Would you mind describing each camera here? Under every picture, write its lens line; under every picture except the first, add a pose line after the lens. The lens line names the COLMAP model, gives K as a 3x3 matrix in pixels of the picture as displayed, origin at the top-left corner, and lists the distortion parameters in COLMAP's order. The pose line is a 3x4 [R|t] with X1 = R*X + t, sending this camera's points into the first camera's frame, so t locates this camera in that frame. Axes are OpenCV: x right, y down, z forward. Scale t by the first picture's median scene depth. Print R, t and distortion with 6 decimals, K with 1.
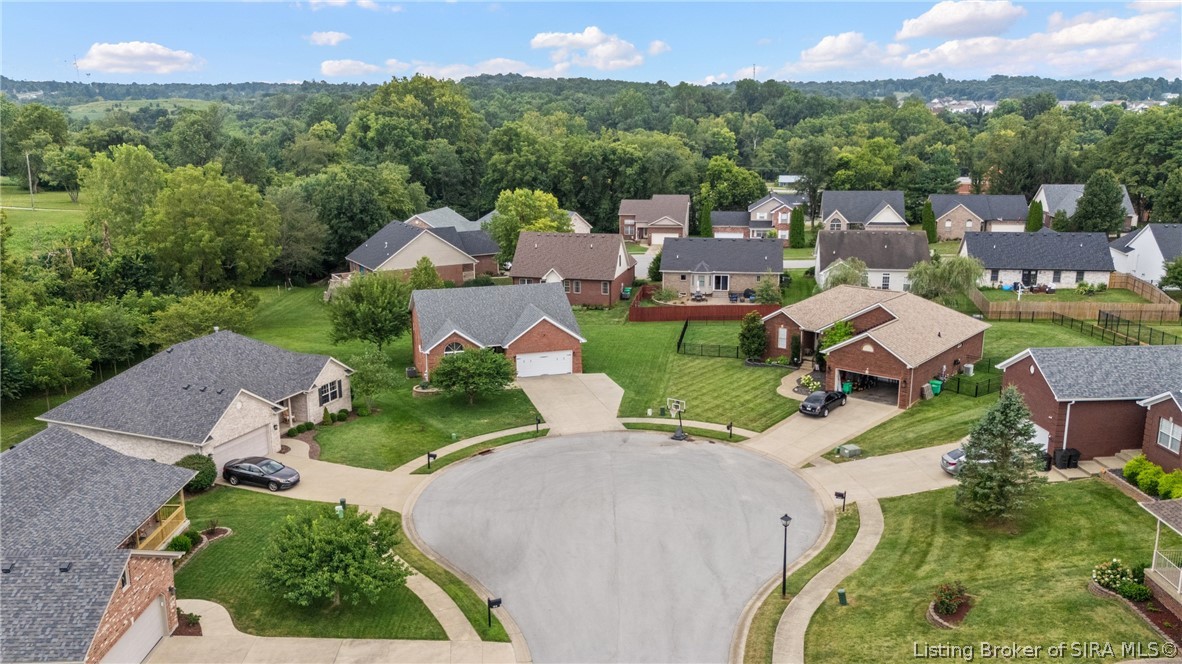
lens RADIAL K [[907.4, 0, 591.0], [0, 907.4, 330.6], [0, 0, 1]] dist [0.036360, -0.019170]
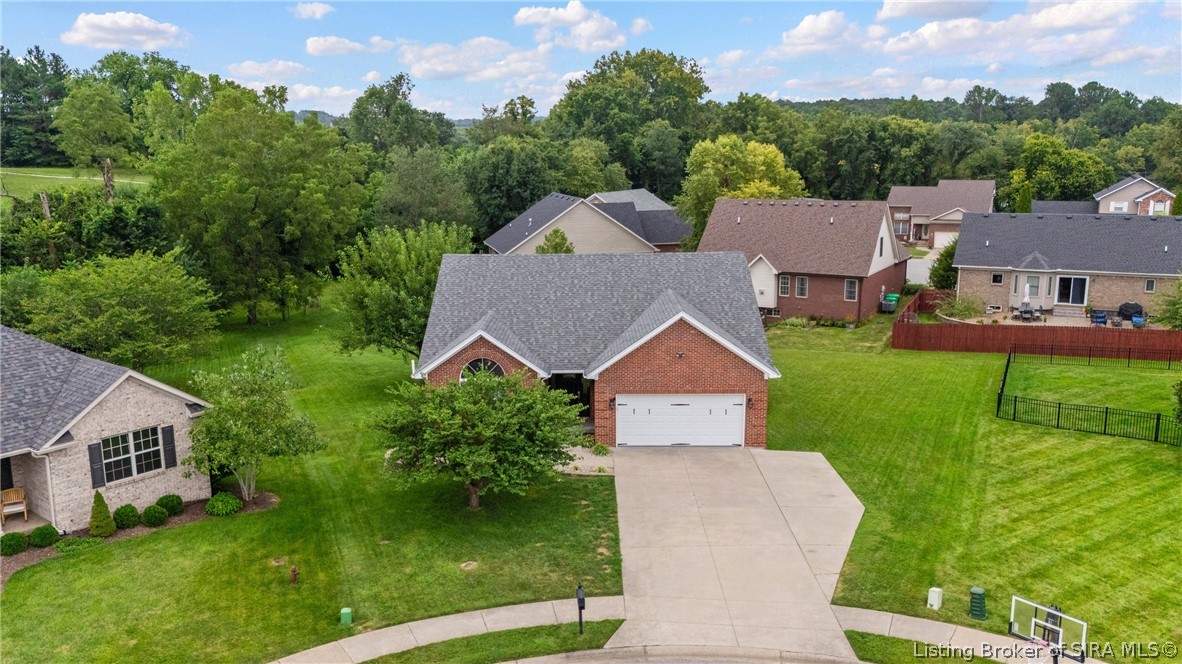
lens RADIAL K [[907.4, 0, 593.9], [0, 907.4, 330.3], [0, 0, 1]] dist [0.036360, -0.019170]
pose [[0.959719, 0.052639, -0.275987, 0.019268], [-0.062816, 0.997628, -0.028159, 0.005342], [0.273850, 0.044361, 0.960749, 0.386495]]
